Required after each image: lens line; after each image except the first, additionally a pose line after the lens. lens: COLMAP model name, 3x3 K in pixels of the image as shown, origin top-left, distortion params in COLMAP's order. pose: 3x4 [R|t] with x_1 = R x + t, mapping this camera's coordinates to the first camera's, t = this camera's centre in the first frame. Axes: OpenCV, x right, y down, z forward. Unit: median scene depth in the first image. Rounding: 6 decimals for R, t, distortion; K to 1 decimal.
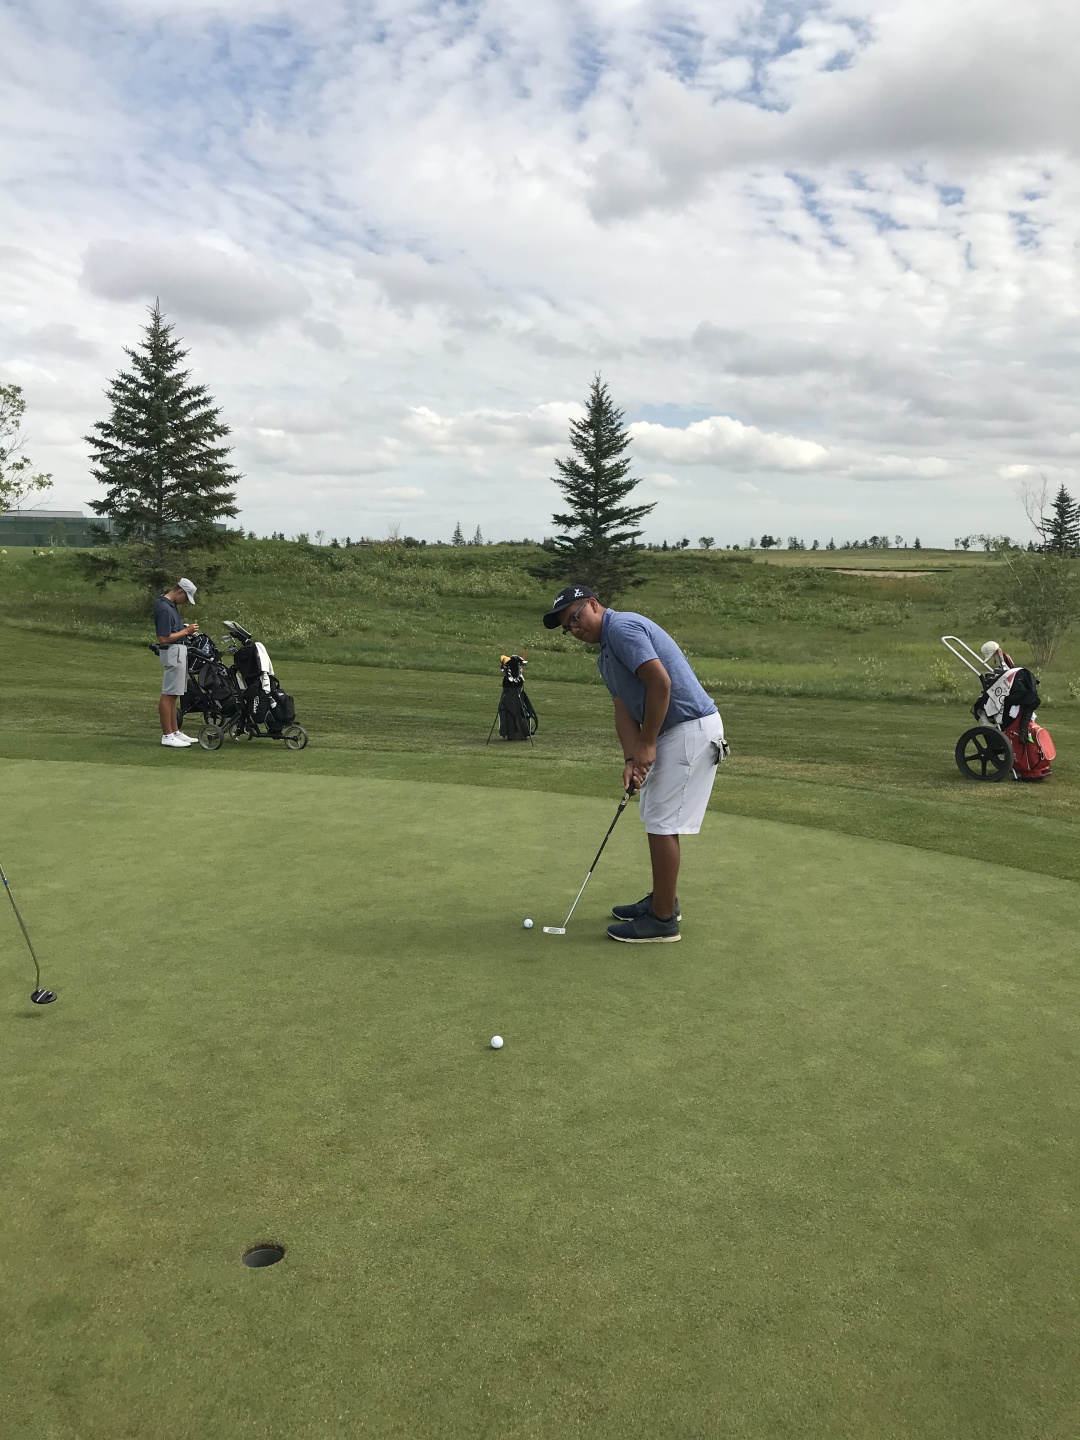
lens RADIAL K [[1196.3, 0, 540.2], [0, 1196.3, 719.3], [0, 0, 1]] dist [0.003542, 0.024509]
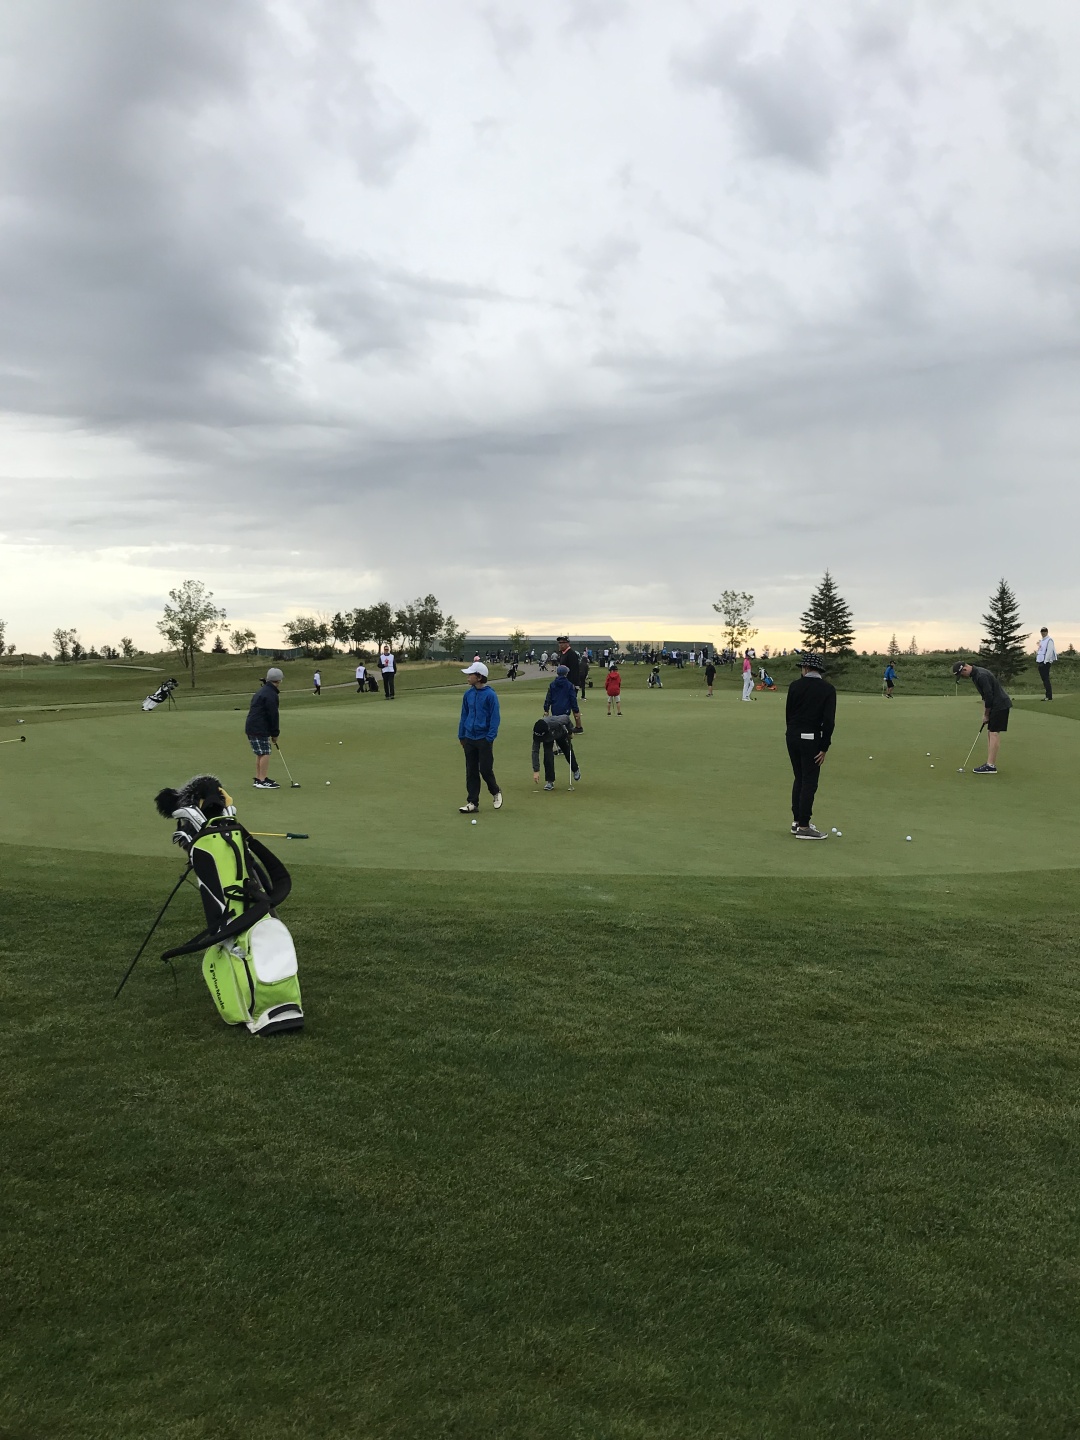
lens RADIAL K [[1178.3, 0, 540.7], [0, 1178.3, 720.7], [0, 0, 1]] dist [0.002795, 0.000837]
pose [[0.937694, -0.000572, -0.347461, 0.003949], [-0.031153, 0.995833, -0.085712, 0.194157], [0.346062, 0.091196, 0.933769, -1.325640]]
